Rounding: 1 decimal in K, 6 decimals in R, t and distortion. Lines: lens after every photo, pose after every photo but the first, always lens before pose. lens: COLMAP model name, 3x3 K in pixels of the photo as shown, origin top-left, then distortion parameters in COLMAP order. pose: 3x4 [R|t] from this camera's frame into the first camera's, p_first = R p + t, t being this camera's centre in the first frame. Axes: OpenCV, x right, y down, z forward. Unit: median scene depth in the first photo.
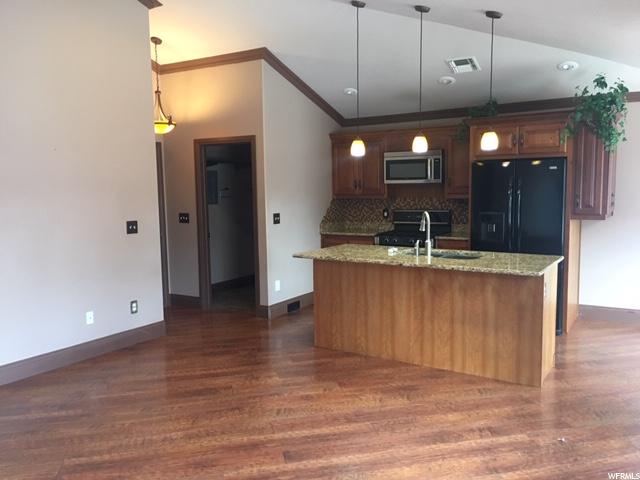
lens RADIAL K [[547.3, 0, 321.8], [0, 547.3, 239.8], [0, 0, 1]] dist [0.051031, -0.003517]
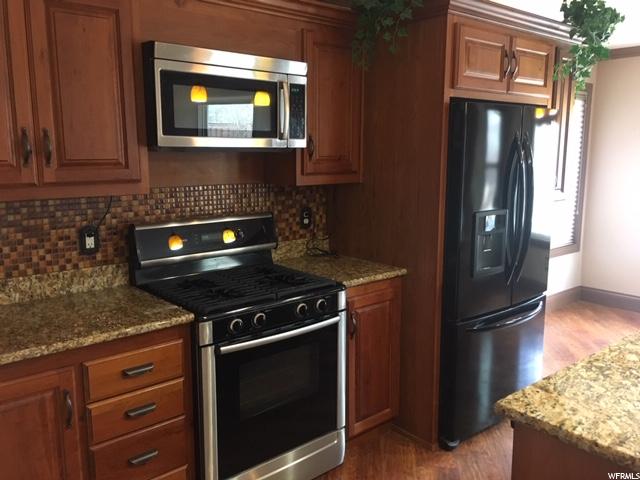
lens RADIAL K [[547.3, 0, 321.8], [0, 547.3, 239.8], [0, 0, 1]] dist [0.051031, -0.003517]
pose [[0.294610, -0.142016, 0.945006, -0.167455], [0.095379, 0.988328, 0.118791, -0.082737], [-0.950846, 0.055137, 0.304717, 0.862010]]
